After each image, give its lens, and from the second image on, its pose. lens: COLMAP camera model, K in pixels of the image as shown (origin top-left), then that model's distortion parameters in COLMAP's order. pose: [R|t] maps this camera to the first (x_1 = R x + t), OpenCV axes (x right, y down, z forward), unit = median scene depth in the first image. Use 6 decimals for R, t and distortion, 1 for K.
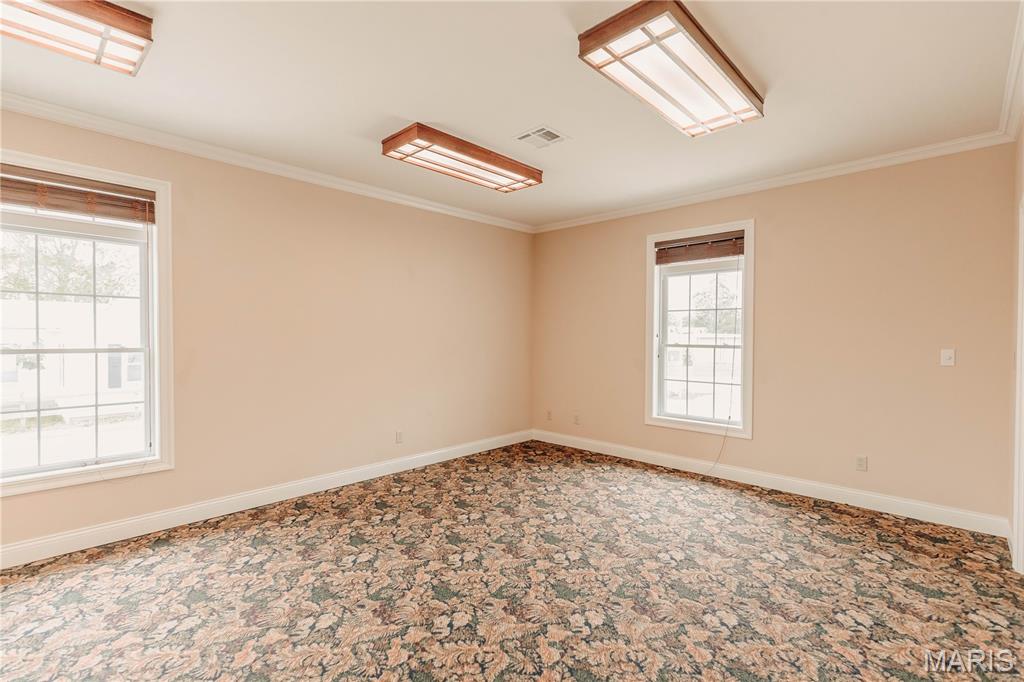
lens RADIAL K [[467.9, 0, 512.0], [0, 467.9, 341.0], [0, 0, 1]] dist [0.005061, -0.000396]
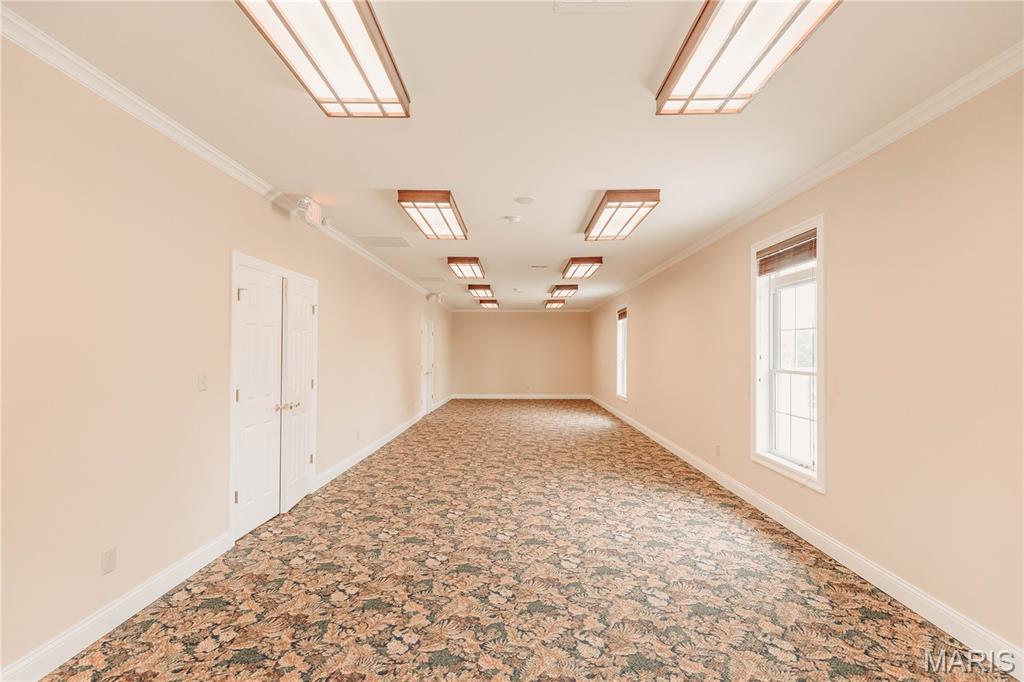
lens RADIAL K [[466.5, 0, 513.4], [0, 466.5, 345.0], [0, 0, 1]] dist [0.006427, -0.000675]
pose [[-0.732483, -0.015824, -0.680602, 0.514426], [-0.012683, 0.999874, -0.009598, -0.035262], [0.680667, 0.001601, -0.732591, 1.430114]]
